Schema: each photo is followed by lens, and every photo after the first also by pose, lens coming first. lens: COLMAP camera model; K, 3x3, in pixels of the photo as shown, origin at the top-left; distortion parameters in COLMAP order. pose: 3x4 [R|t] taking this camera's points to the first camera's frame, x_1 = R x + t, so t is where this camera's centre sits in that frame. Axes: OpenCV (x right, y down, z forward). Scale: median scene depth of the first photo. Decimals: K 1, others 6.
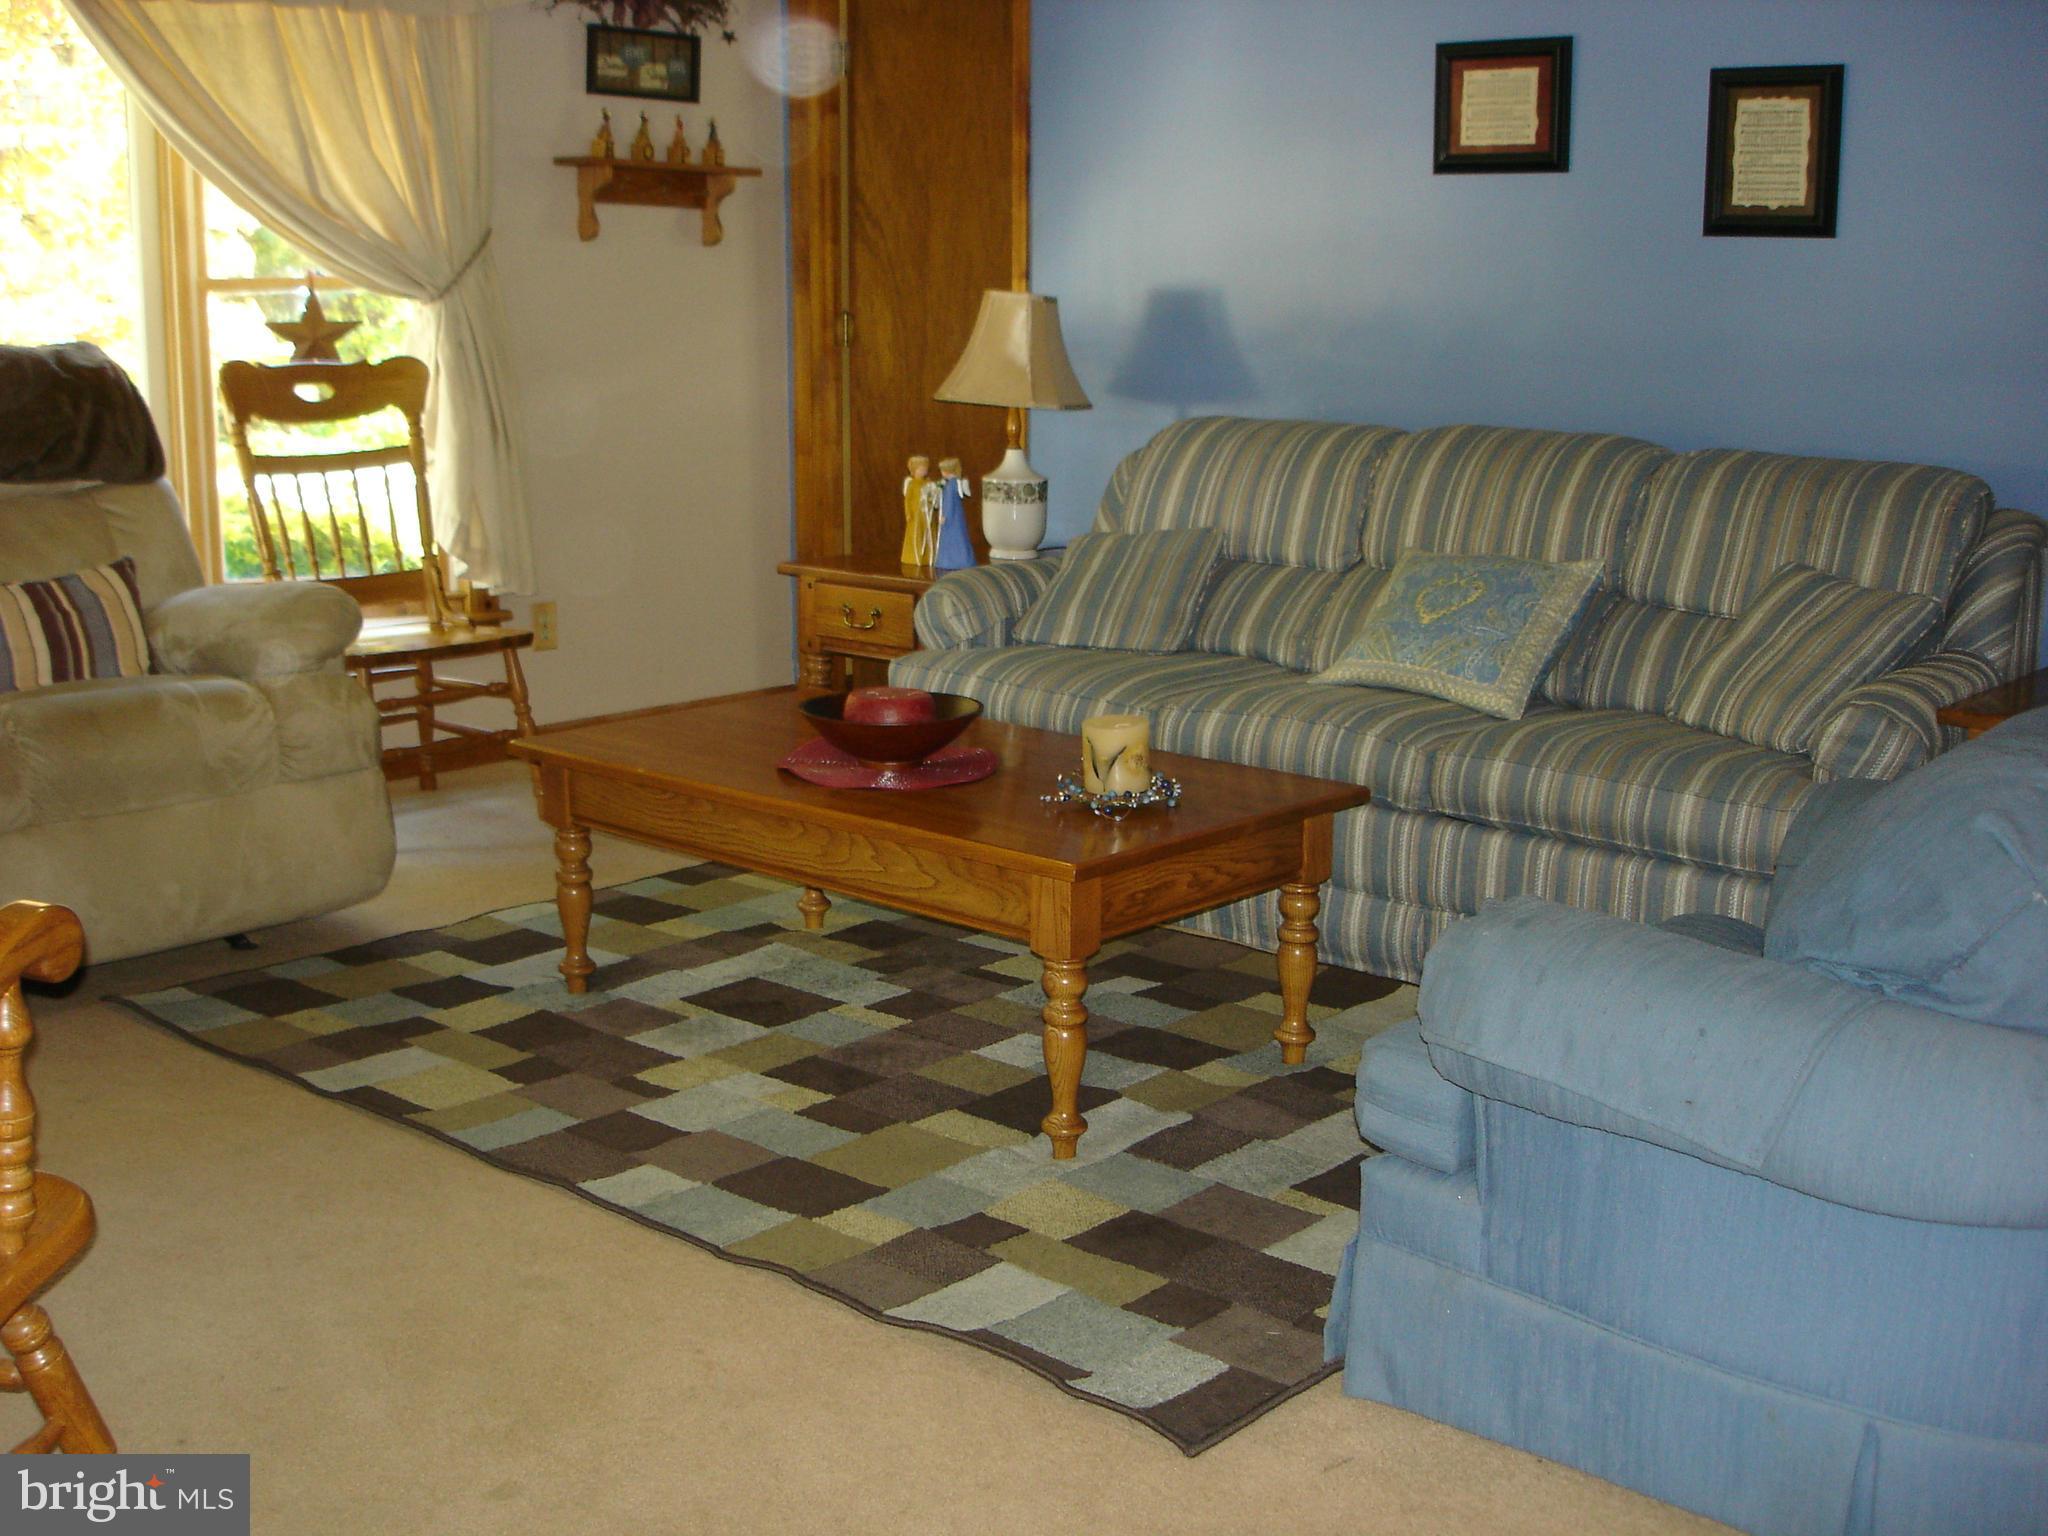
lens RADIAL K [[2323.9, 0, 1024.0], [0, 2323.9, 768.0], [0, 0, 1]] dist [-0.054358, -0.194106]
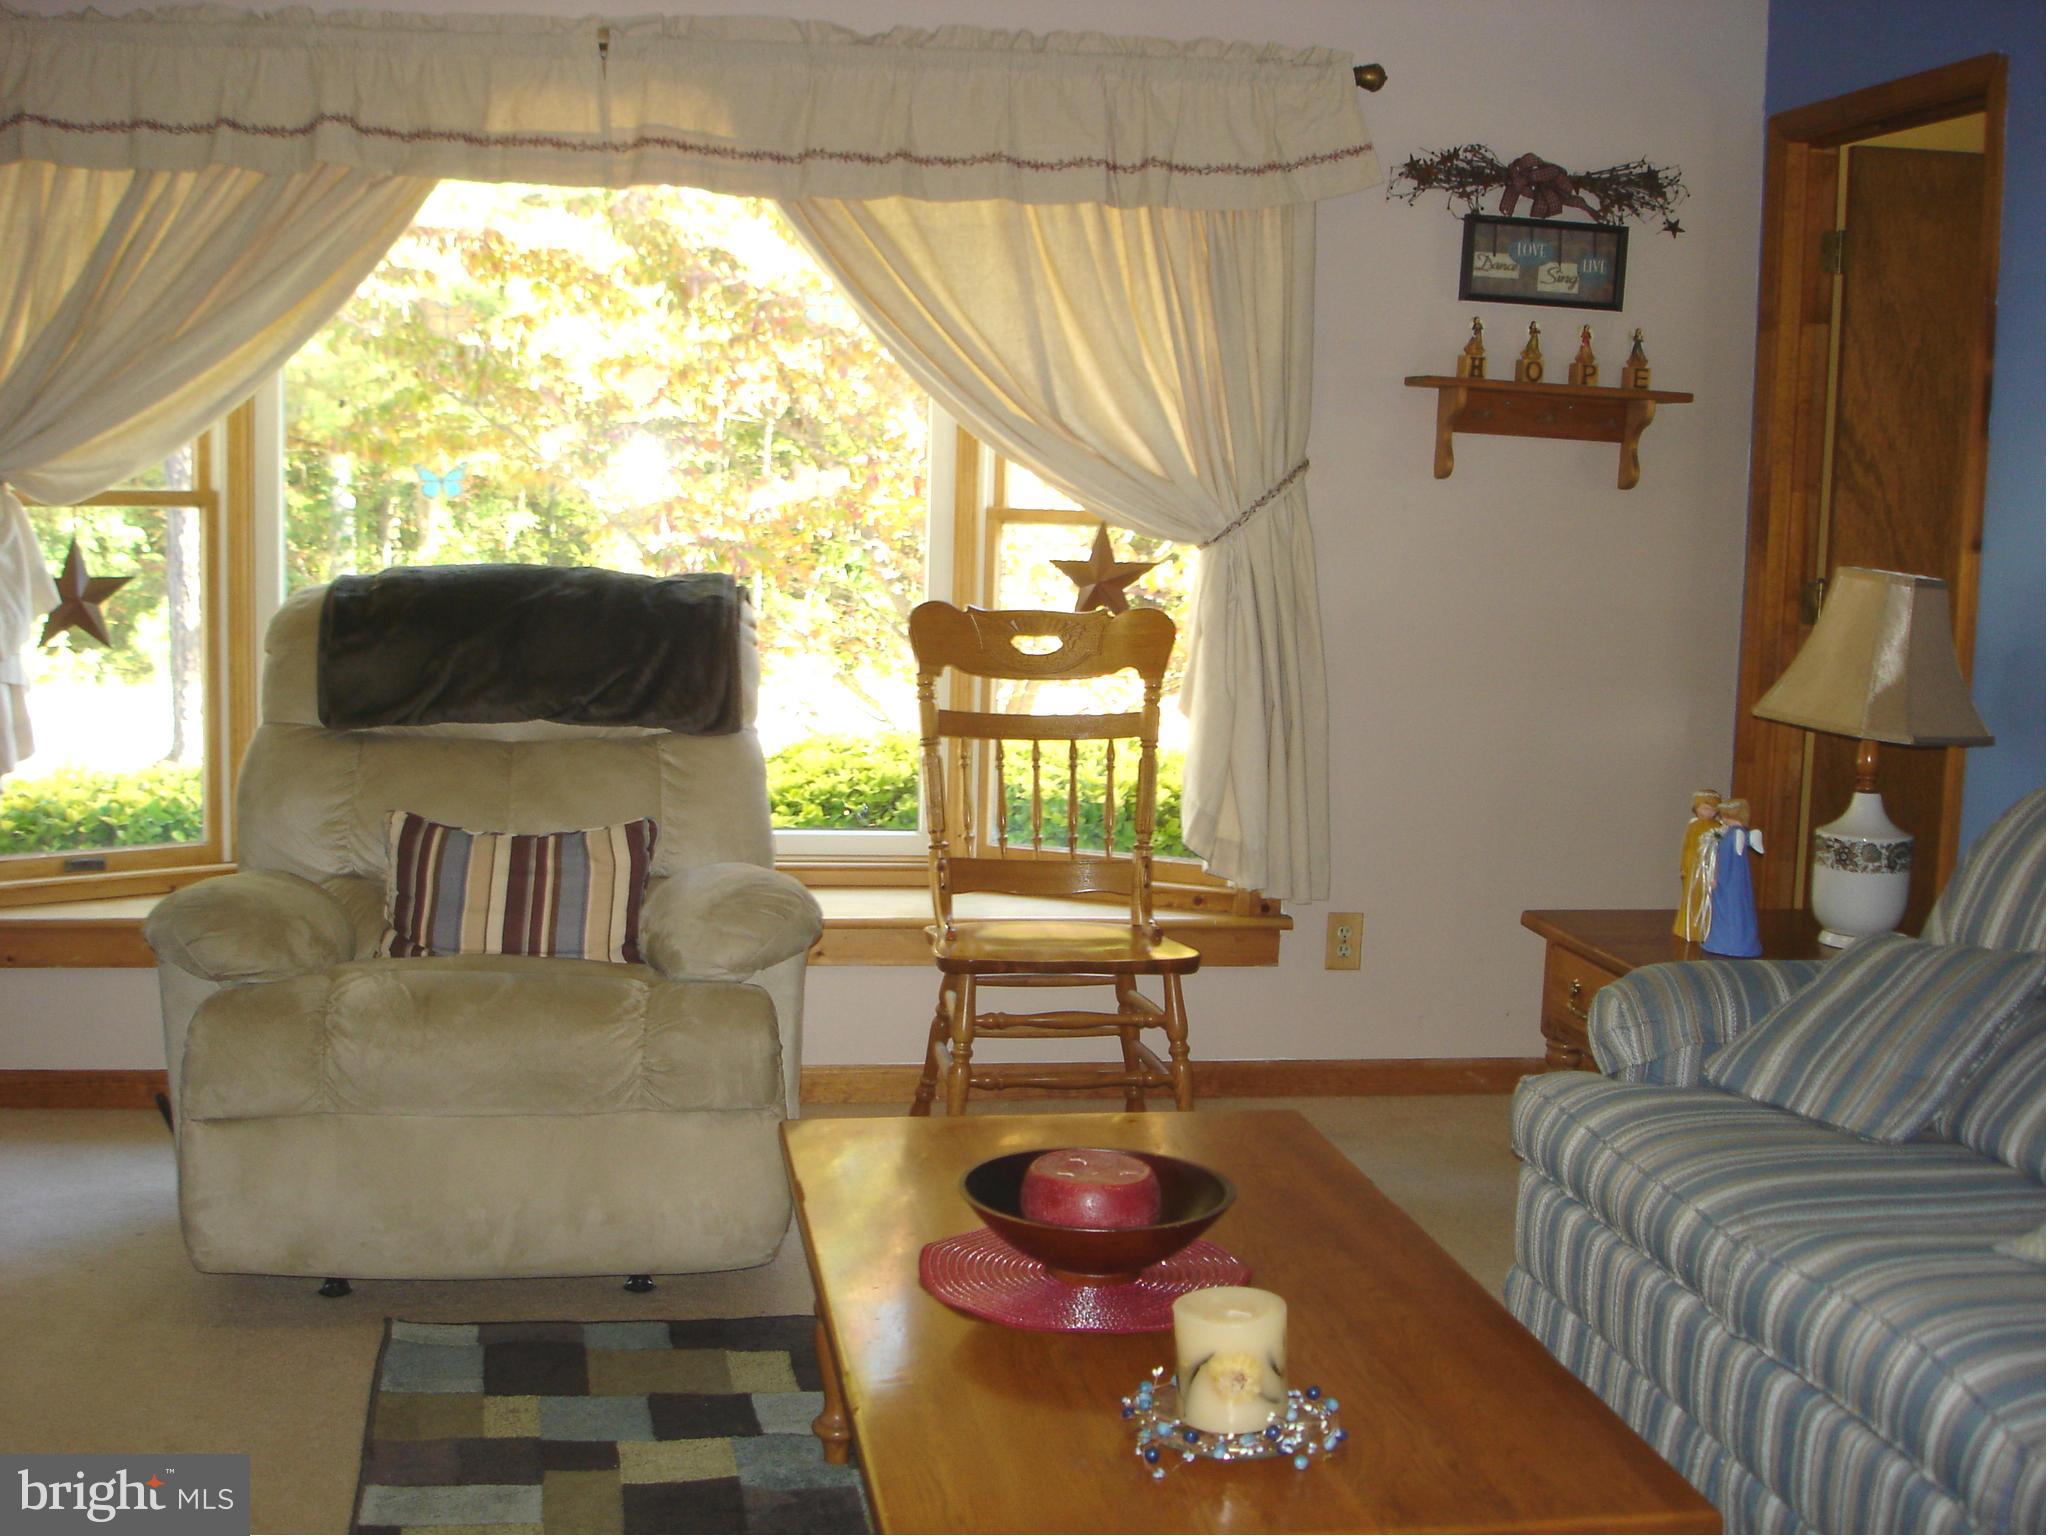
lens RADIAL K [[2323.9, 0, 1024.0], [0, 2323.9, 768.0], [0, 0, 1]] dist [-0.054358, -0.194106]
pose [[0.782592, 0.096291, -0.615043, 0.219712], [-0.150972, 0.987829, -0.037446, -0.079389], [0.603951, 0.122159, 0.787604, 0.297441]]
